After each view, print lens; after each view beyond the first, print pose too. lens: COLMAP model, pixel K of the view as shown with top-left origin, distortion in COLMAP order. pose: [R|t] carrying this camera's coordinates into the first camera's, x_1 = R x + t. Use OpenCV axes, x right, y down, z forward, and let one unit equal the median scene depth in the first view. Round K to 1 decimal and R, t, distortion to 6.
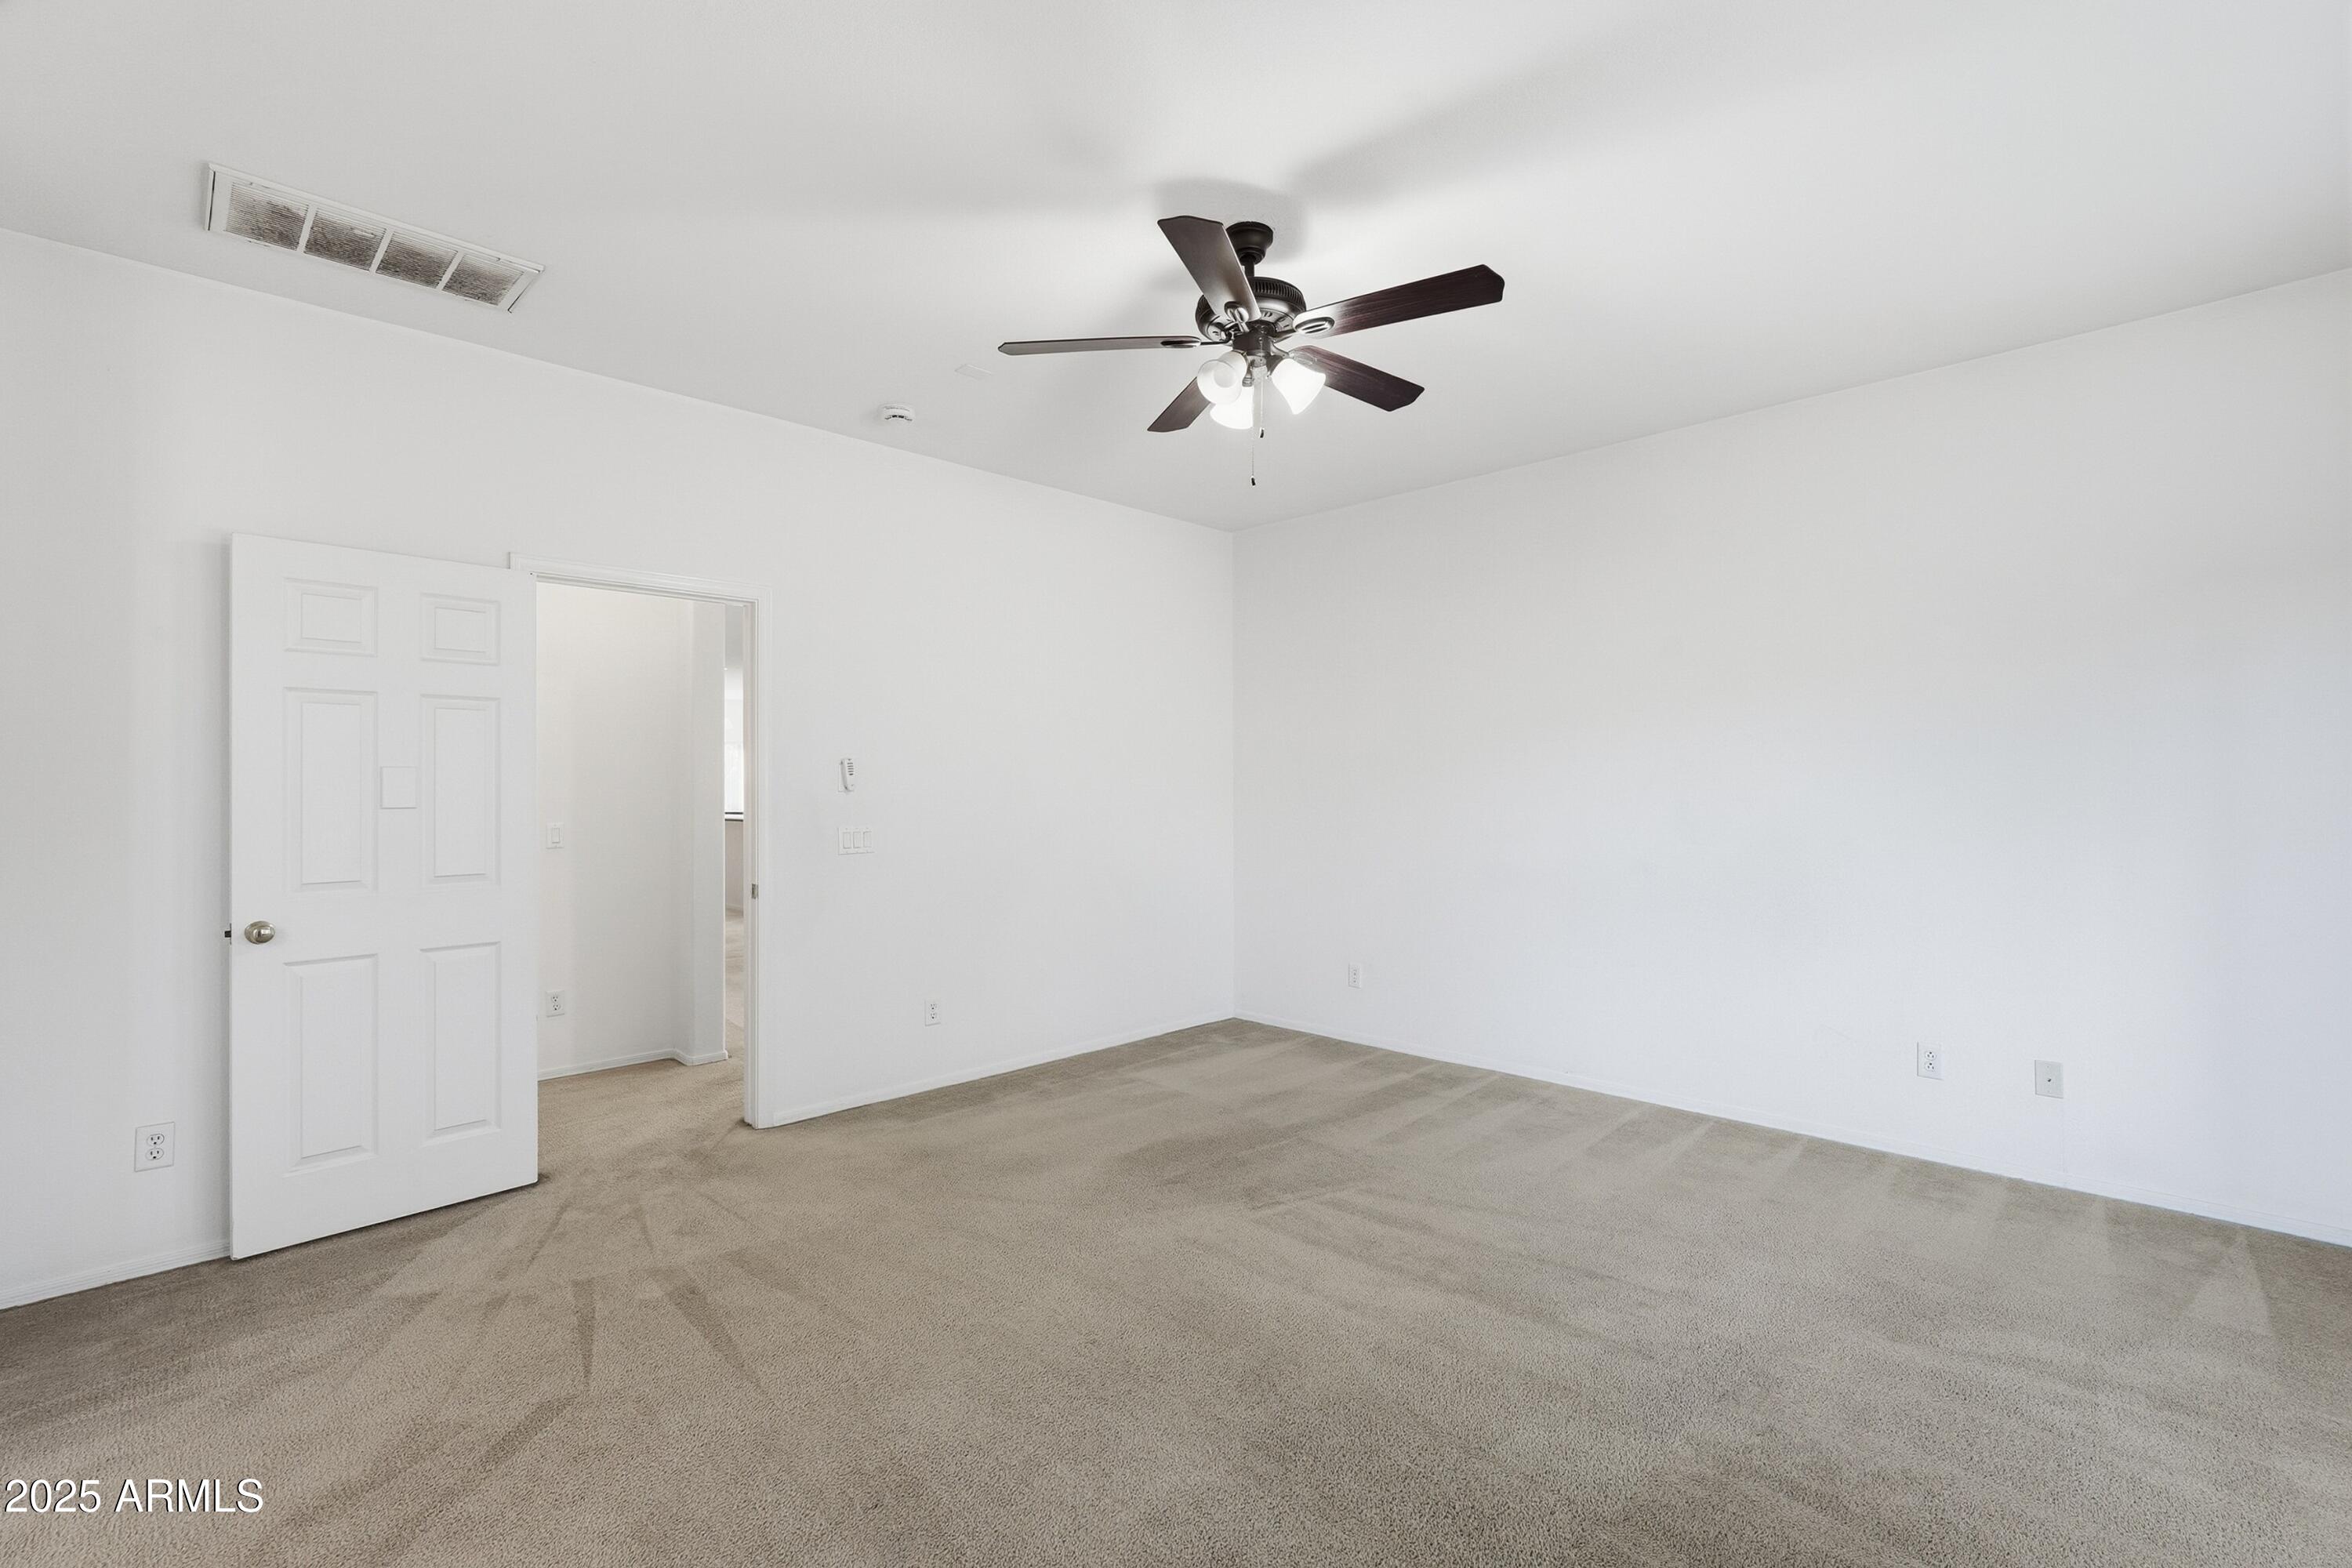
lens RADIAL K [[1043.6, 0, 1173.7], [0, 1043.6, 774.3], [0, 0, 1]] dist [0.000080, 0.001423]
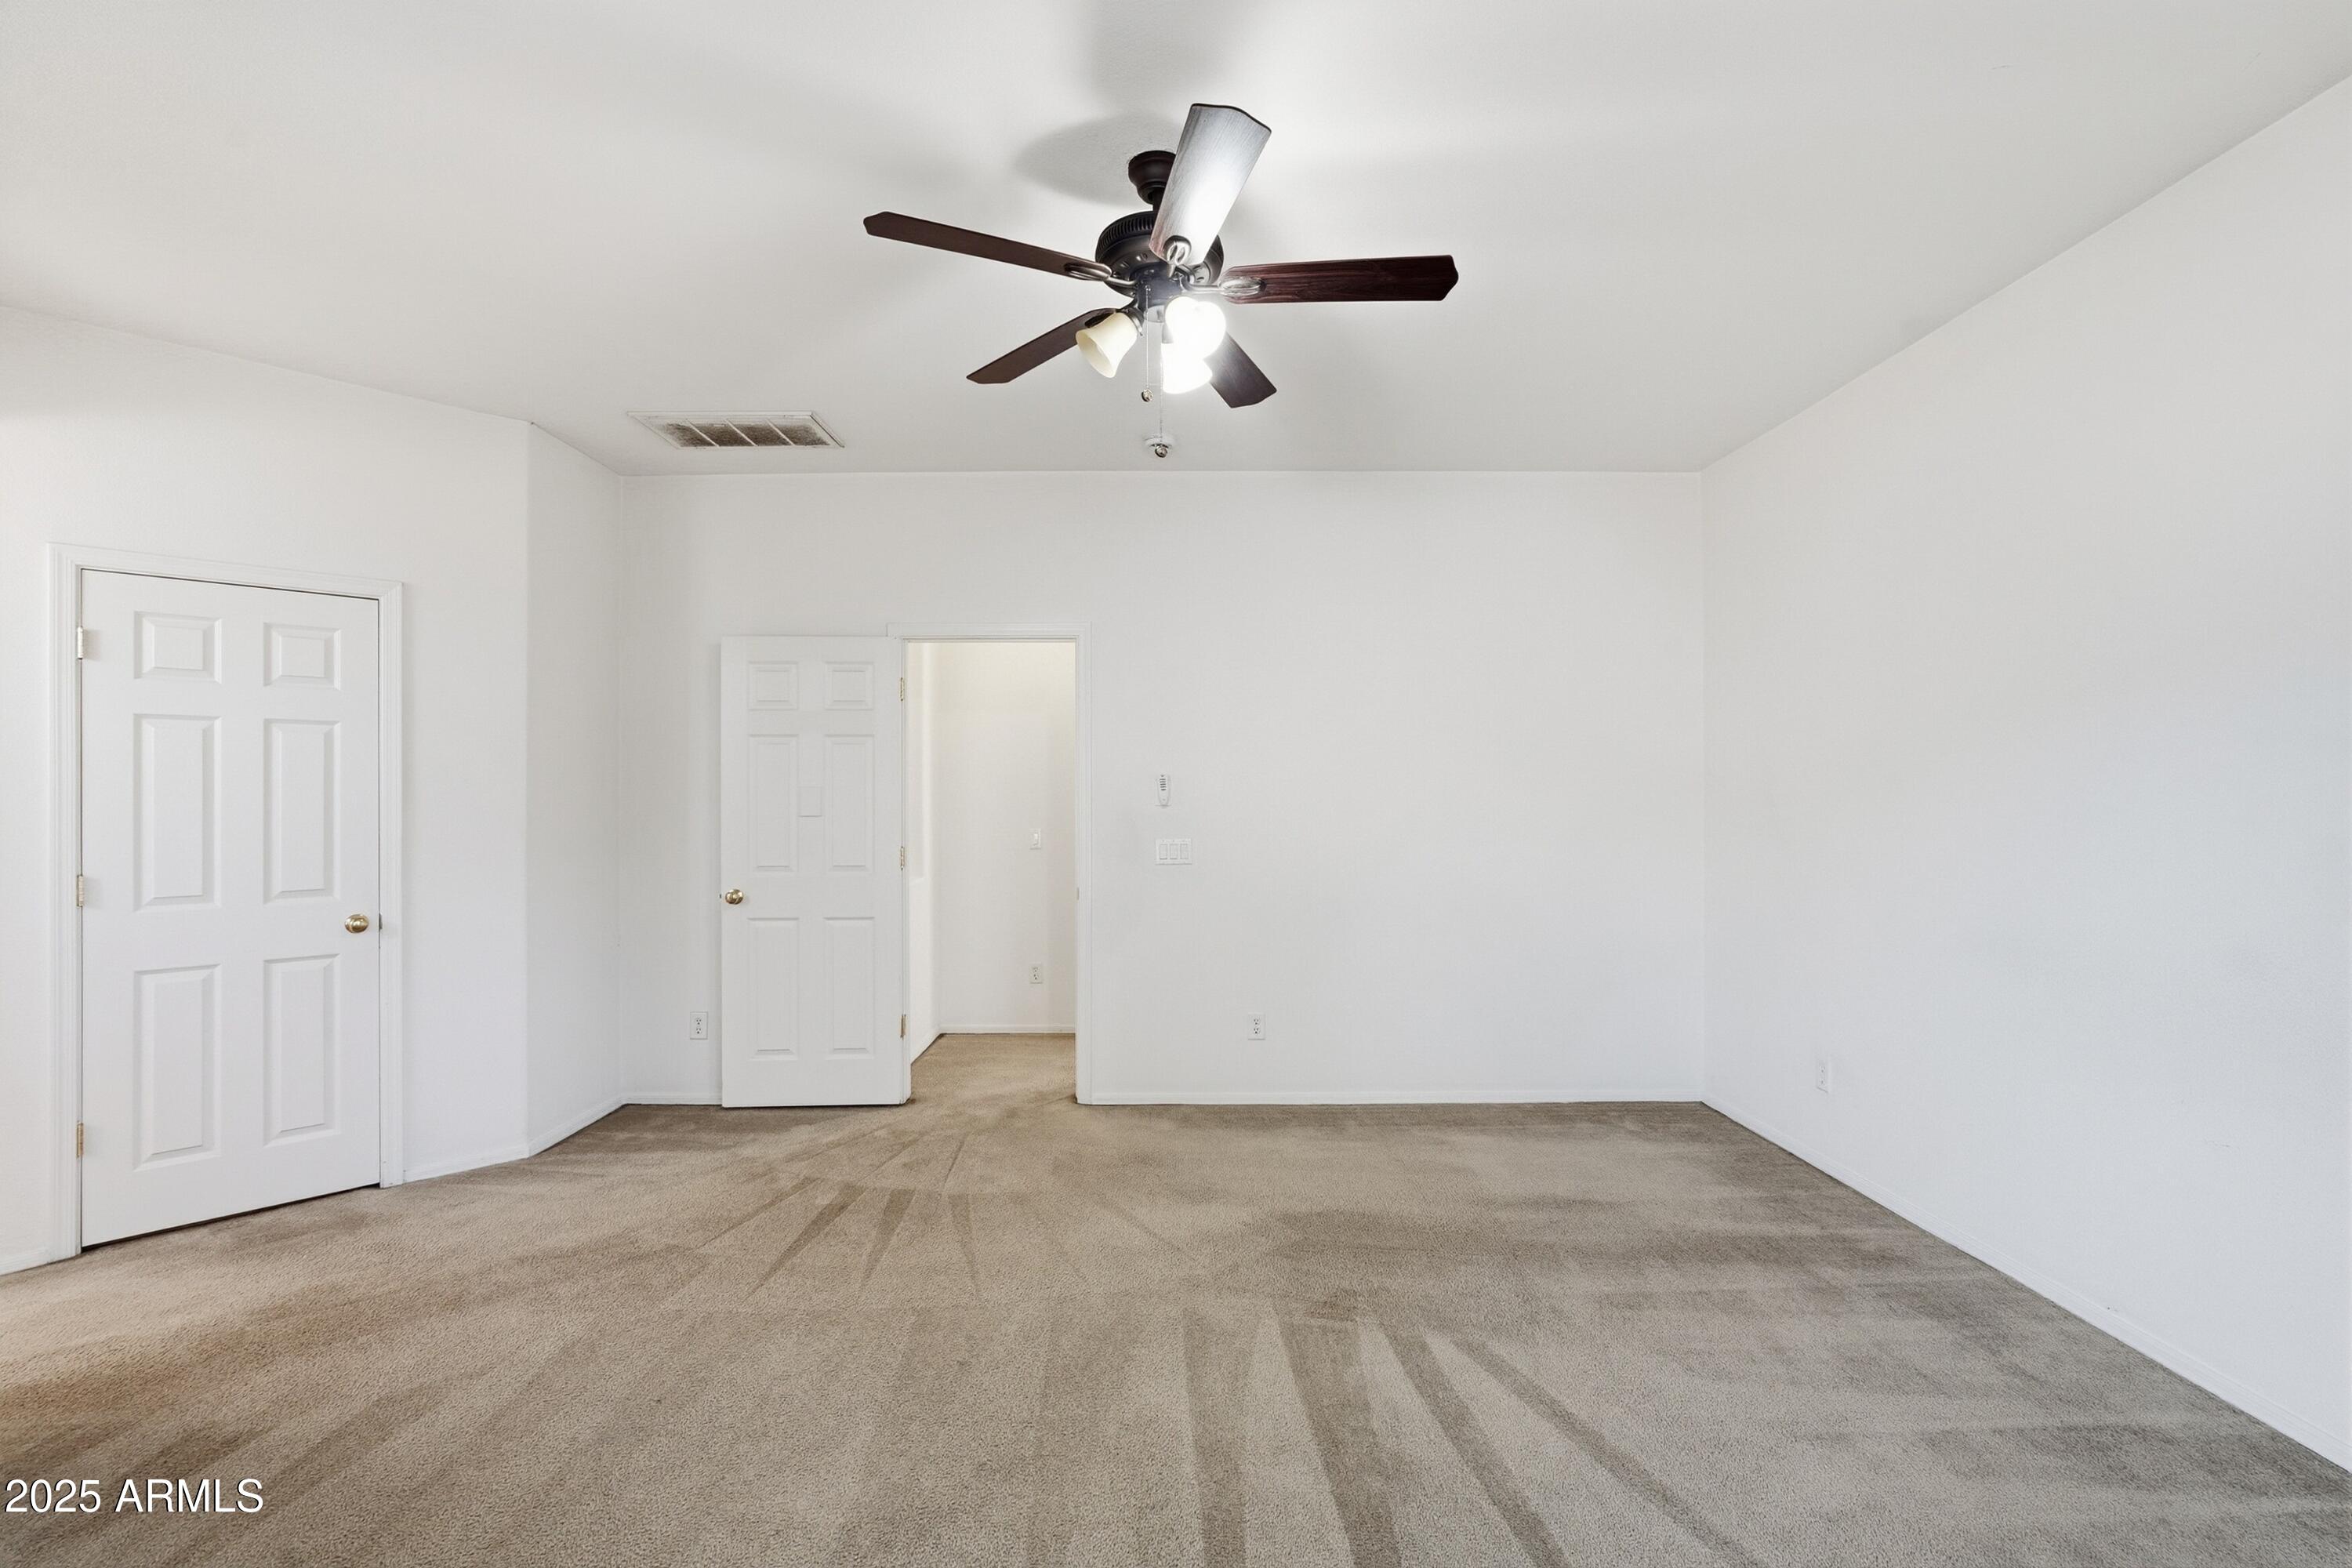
lens RADIAL K [[1044.1, 0, 1176.0], [0, 1044.1, 784.0], [0, 0, 1]] dist [-0.004148, 0.001454]
pose [[0.708844, -0.008349, -0.705316, 0.565399], [0.008224, 0.999960, -0.003572, -0.001677], [0.705317, -0.003268, 0.708884, 0.324148]]
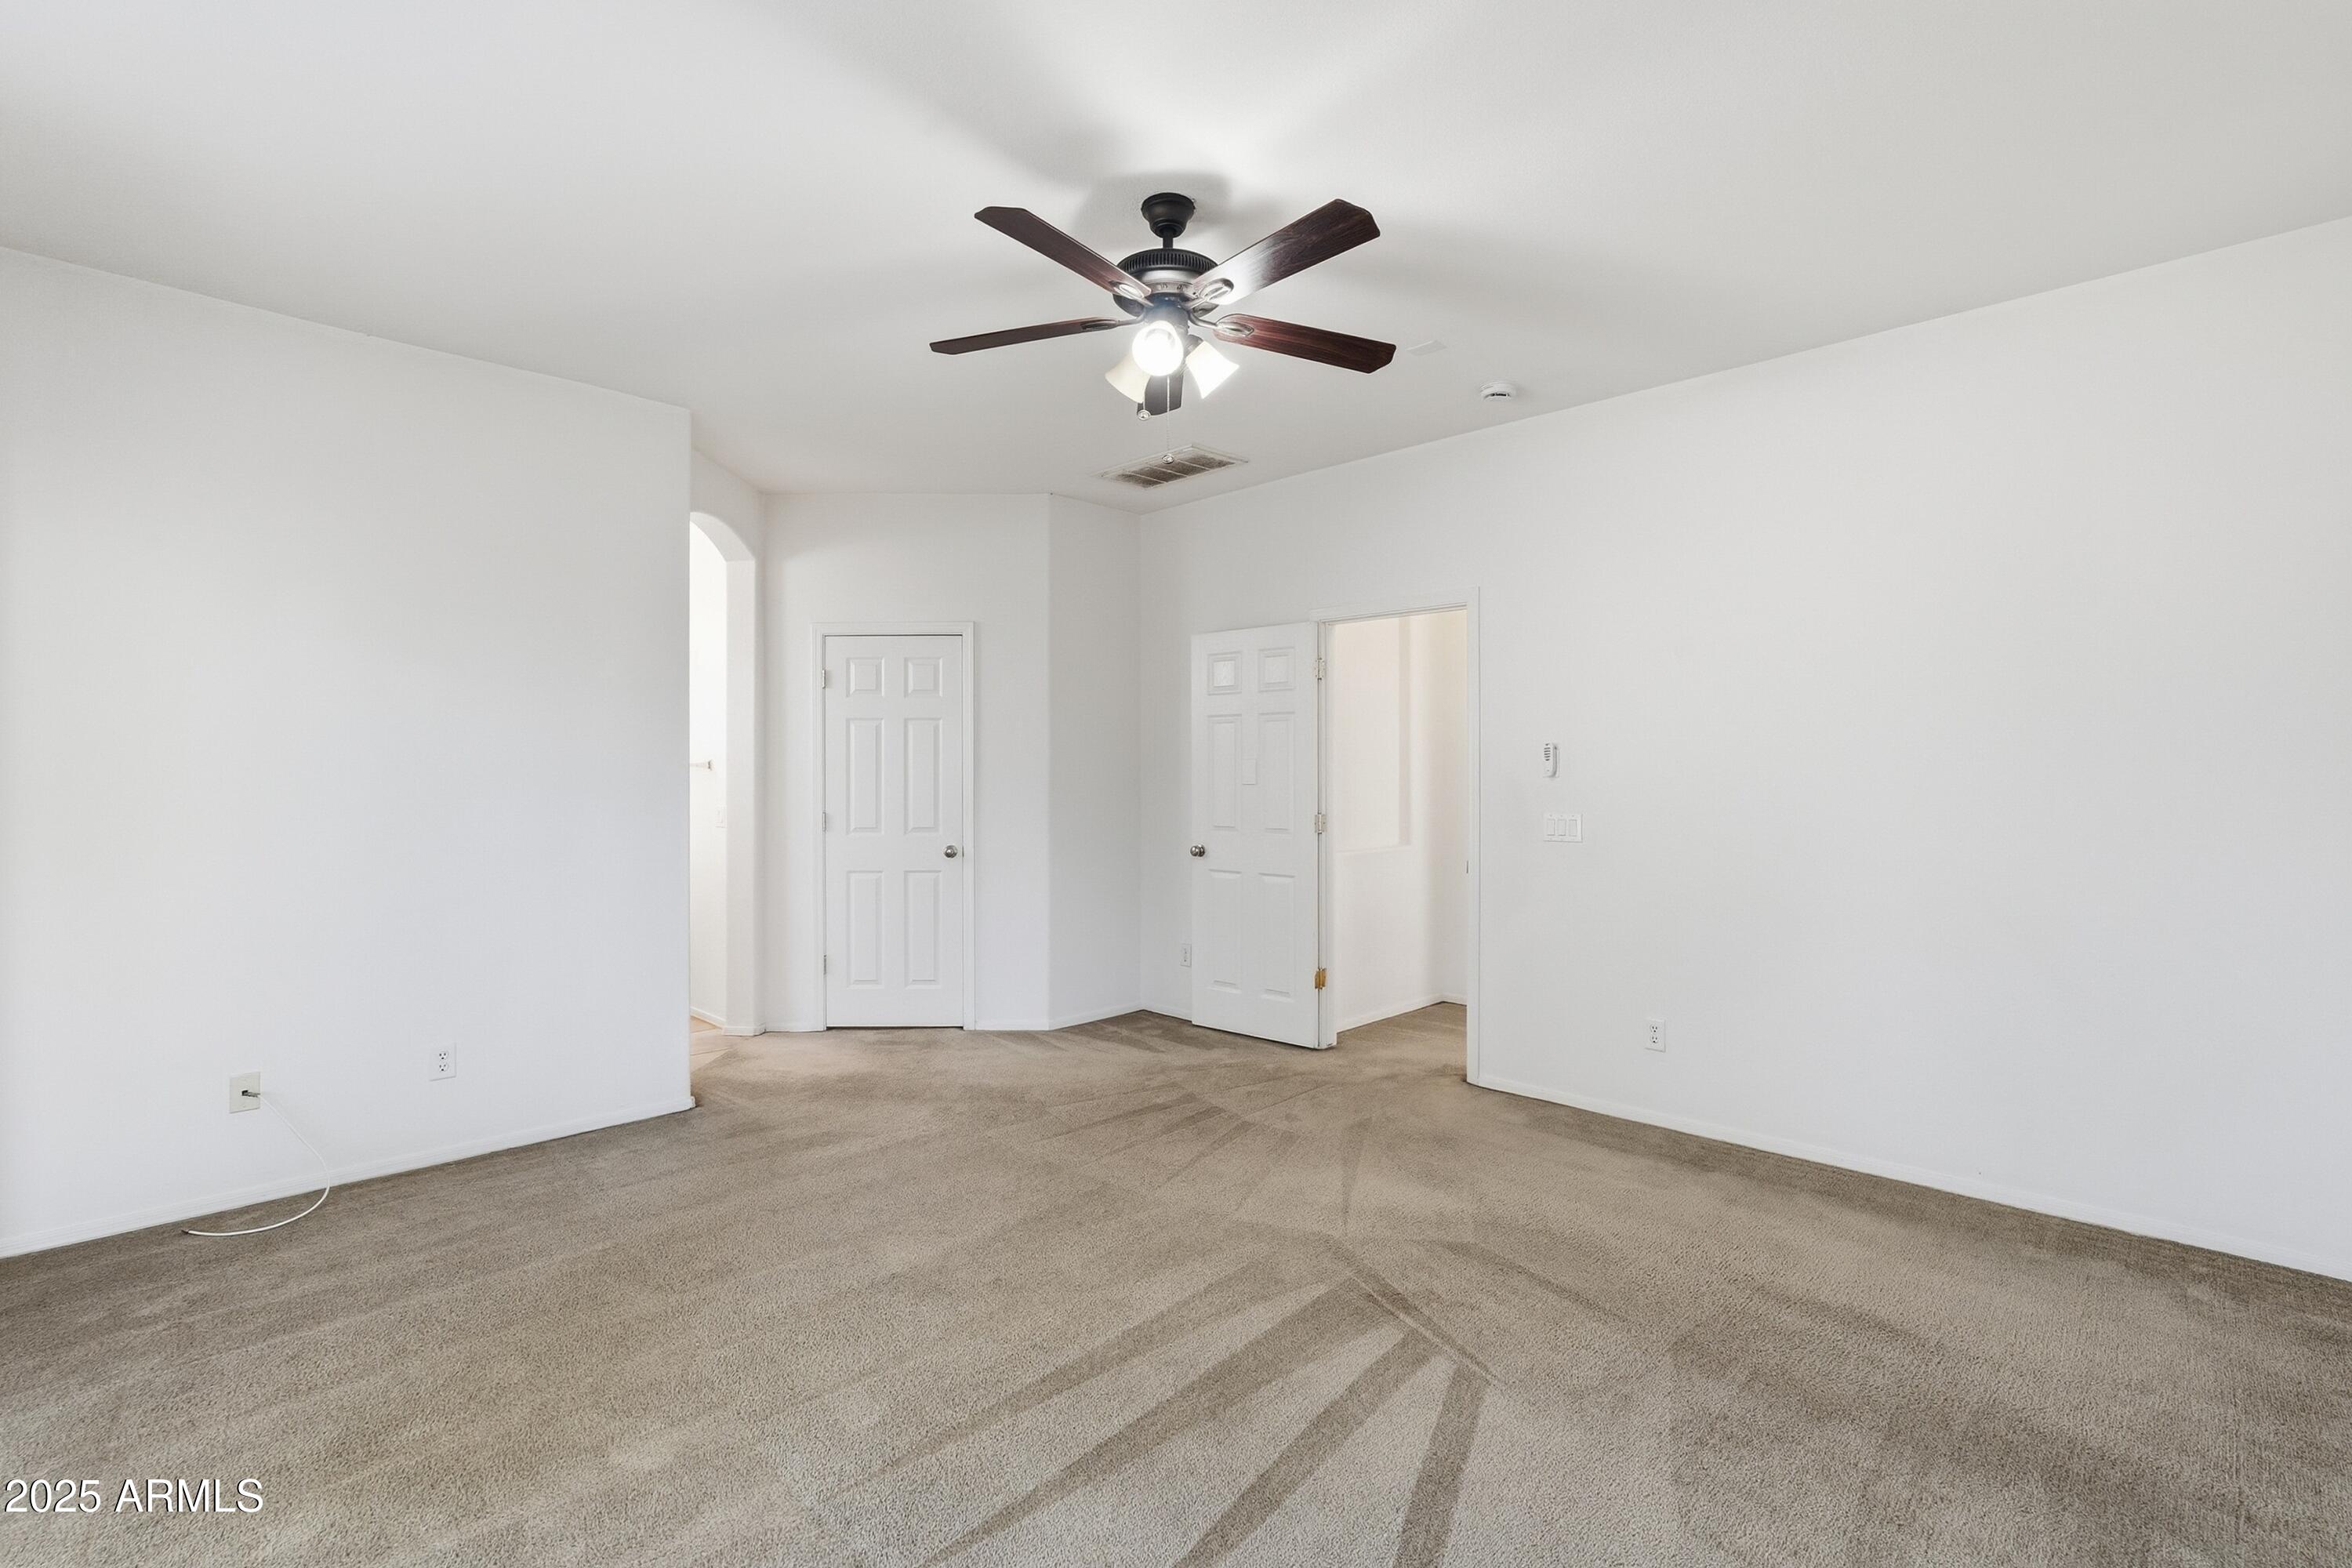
lens RADIAL K [[1070.0, 0, 1170.5], [0, 1070.0, 752.8], [0, 0, 1]] dist [0.000382, 0.000476]
pose [[0.004440, -0.019677, -0.999797, 0.872313], [0.009380, 0.999763, -0.019635, 0.013124], [0.999946, -0.009291, 0.004624, 0.811402]]
